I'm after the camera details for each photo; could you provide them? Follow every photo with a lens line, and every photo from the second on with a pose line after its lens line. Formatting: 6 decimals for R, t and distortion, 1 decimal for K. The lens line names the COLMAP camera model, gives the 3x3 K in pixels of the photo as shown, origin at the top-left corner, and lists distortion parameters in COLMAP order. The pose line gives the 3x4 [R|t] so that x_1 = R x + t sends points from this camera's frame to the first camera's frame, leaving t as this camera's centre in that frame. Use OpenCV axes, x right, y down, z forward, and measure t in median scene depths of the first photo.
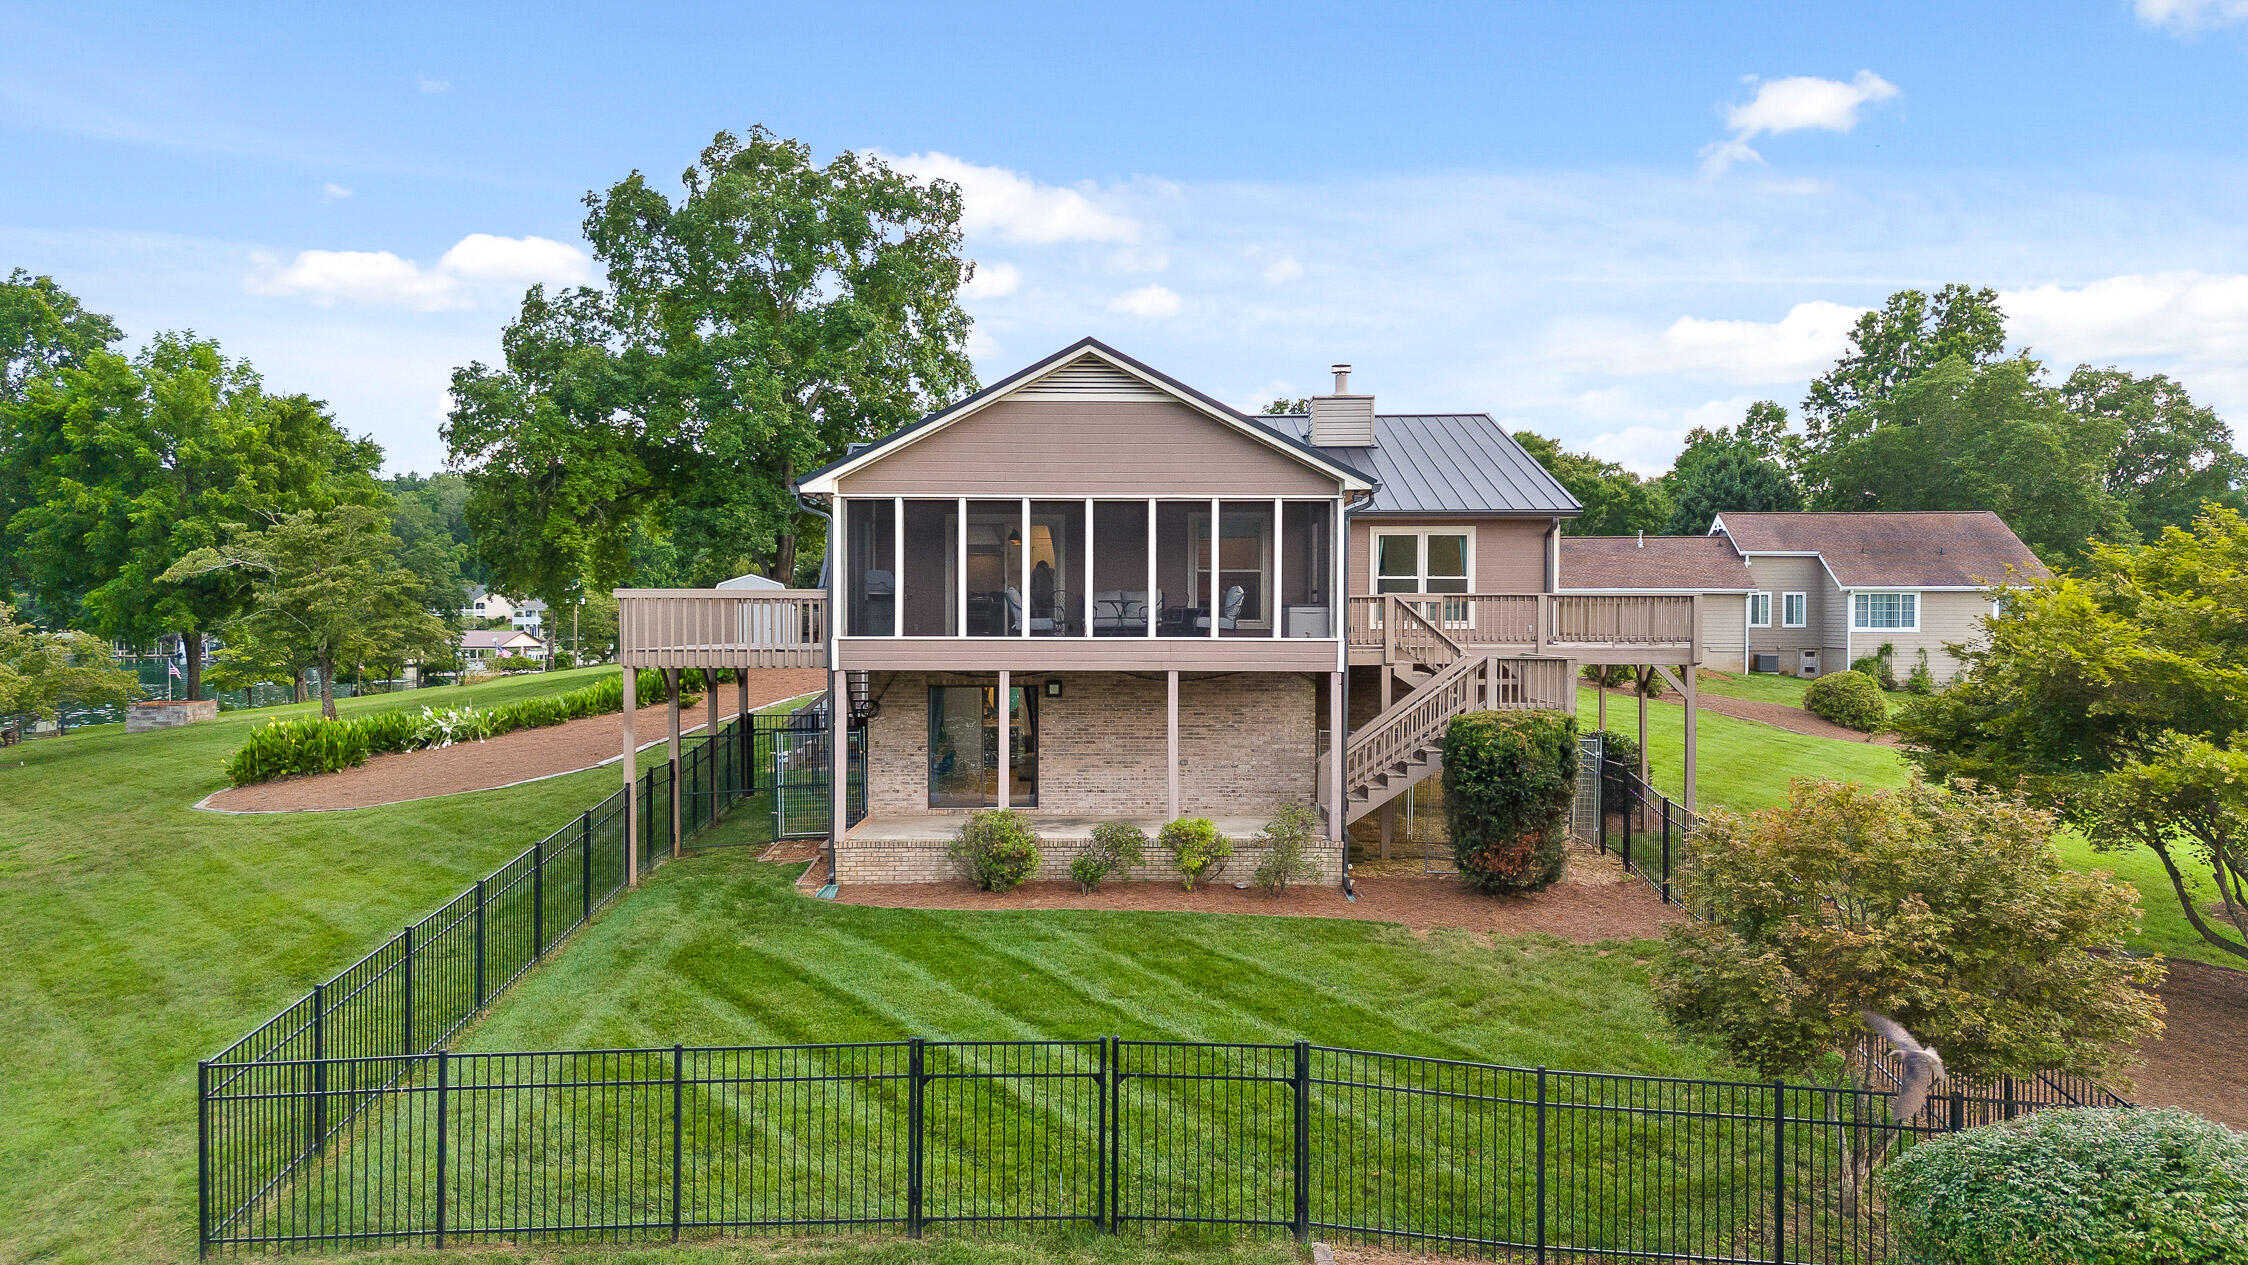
lens RADIAL K [[1629.3, 0, 1124.0], [0, 1629.3, 632.5], [0, 0, 1]] dist [0.102935, -0.101342]
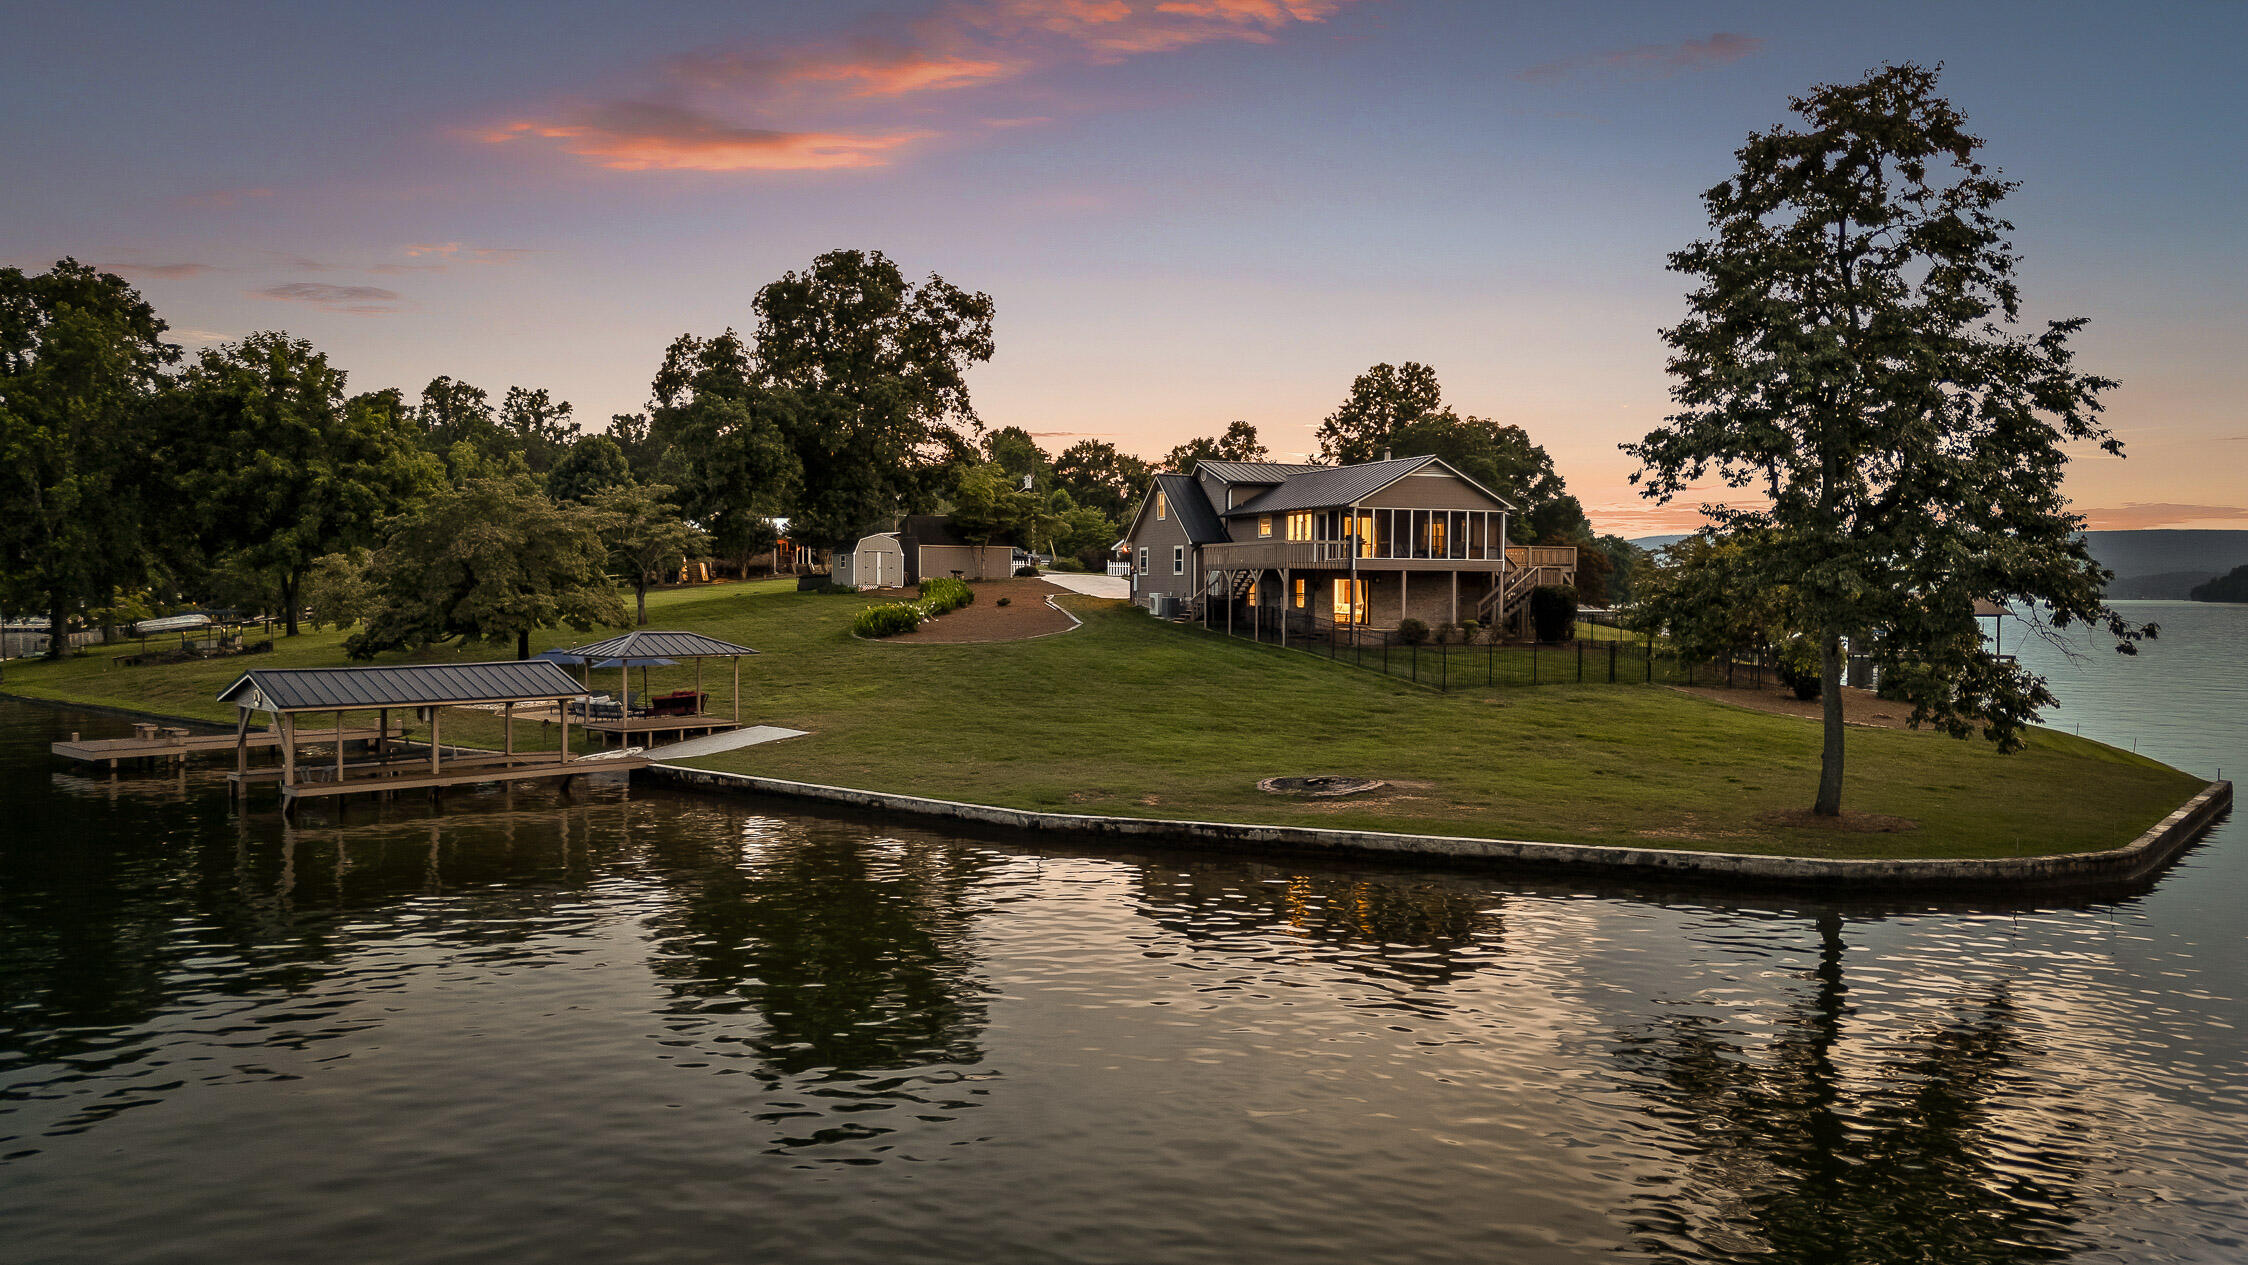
lens RADIAL K [[1629.3, 0, 1124.0], [0, 1629.3, 632.5], [0, 0, 1]] dist [0.102935, -0.101342]
pose [[0.917211, -0.009138, 0.398296, -1.468729], [0.002426, 0.999846, 0.017353, 0.072066], [-0.398394, -0.014950, 0.917093, -1.258095]]
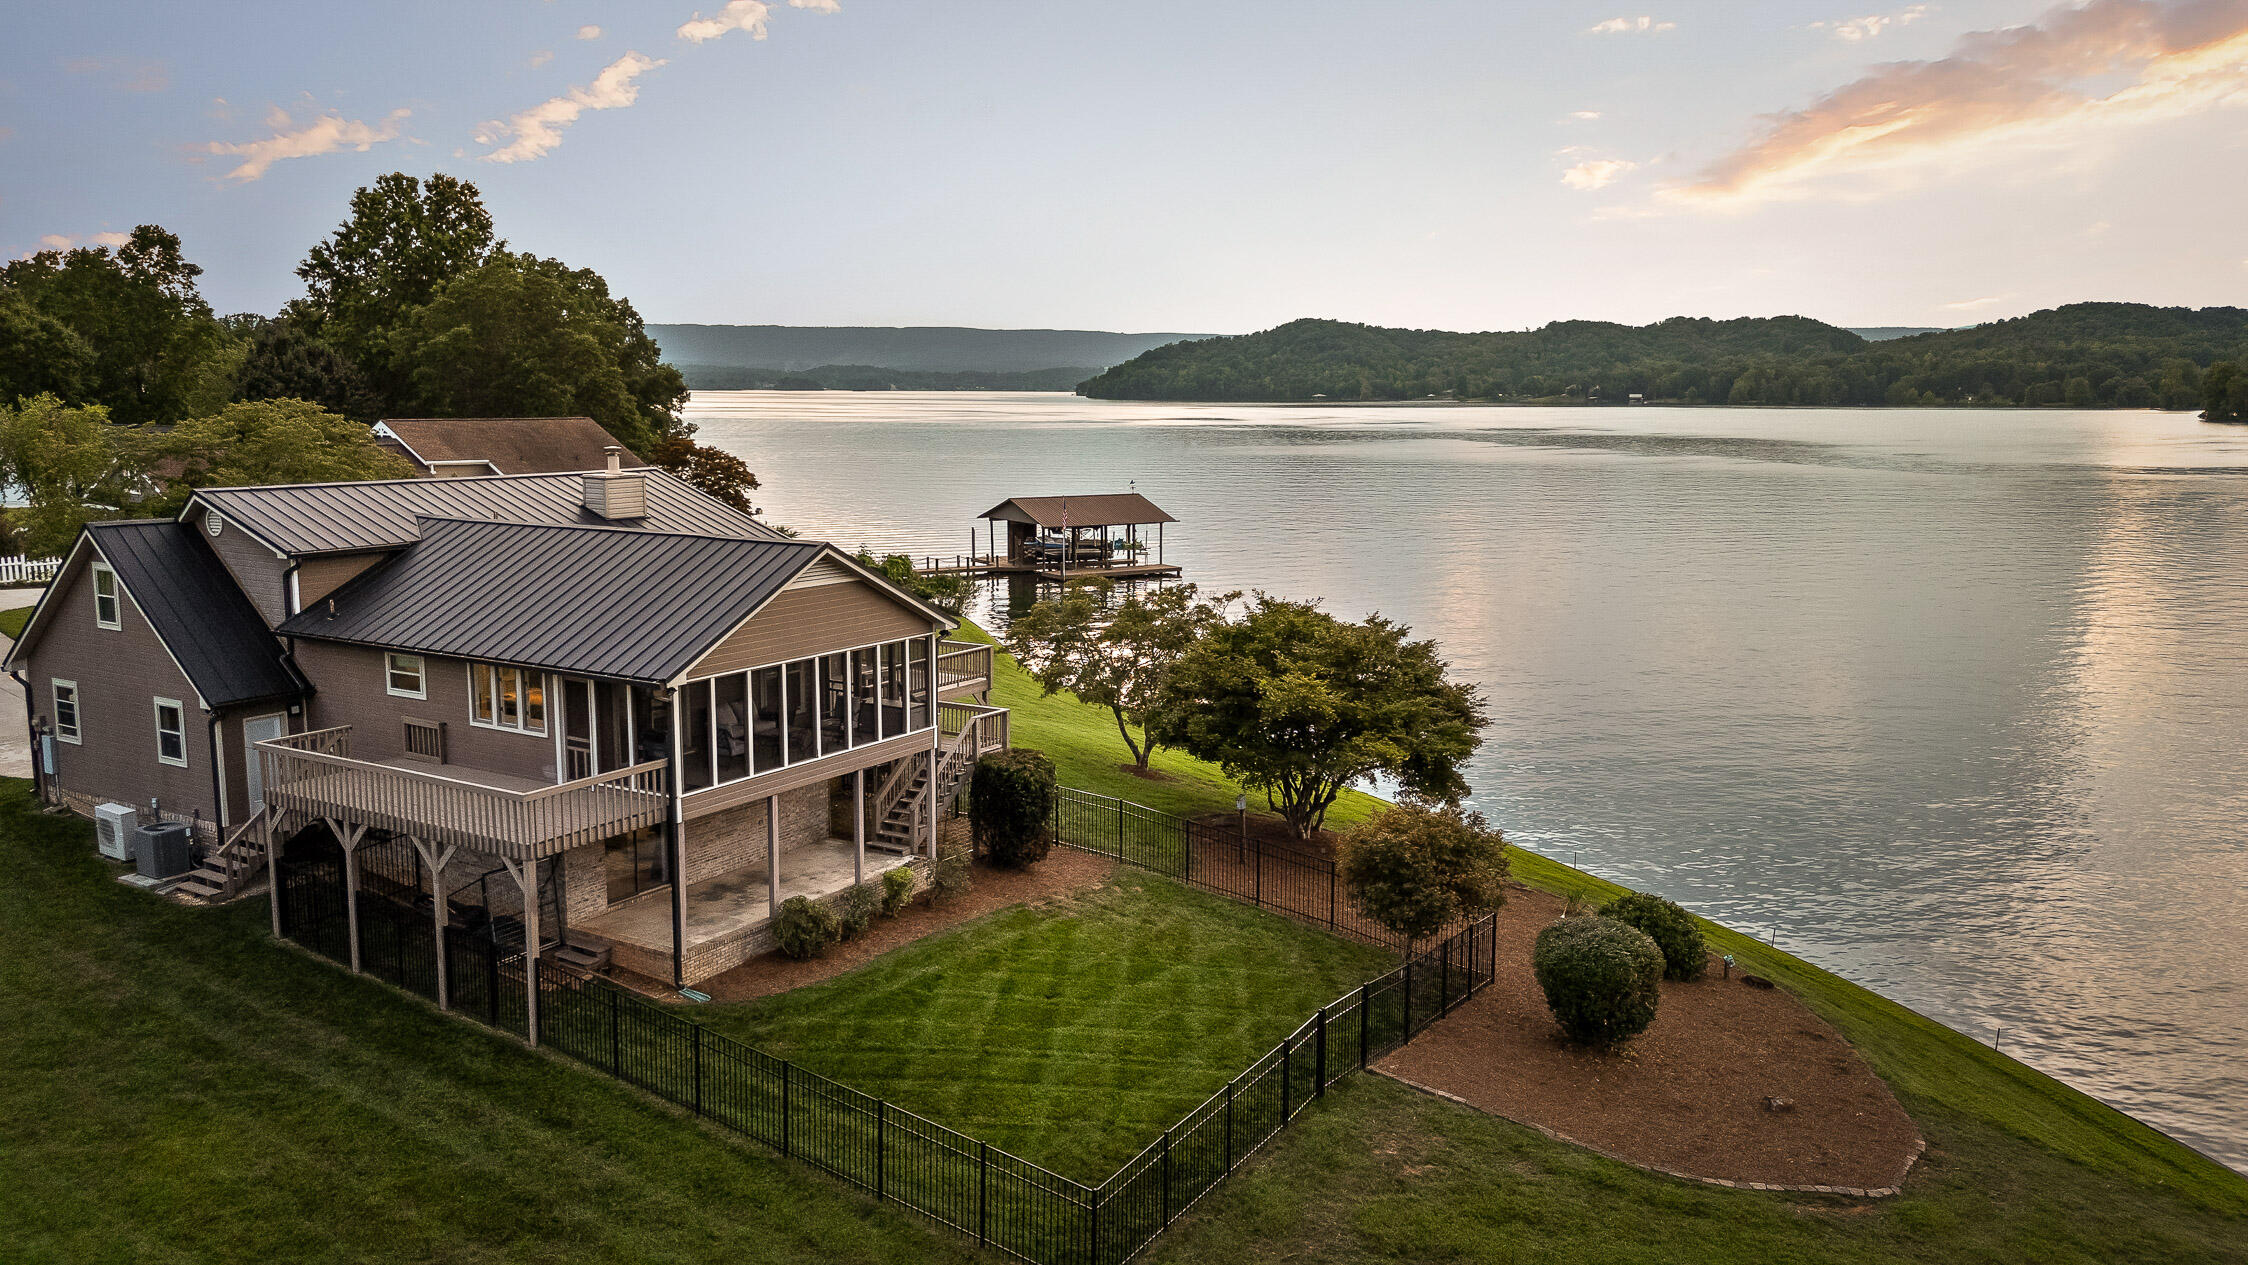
lens RADIAL K [[1642.5, 0, 1120.3], [0, 1642.5, 637.5], [0, 0, 1]] dist [0.092931, -0.104947]
pose [[0.530575, -0.127555, 0.837985, -0.911152], [0.006518, 0.989197, 0.146445, -0.262038], [-0.847613, -0.072238, 0.525675, 0.062154]]
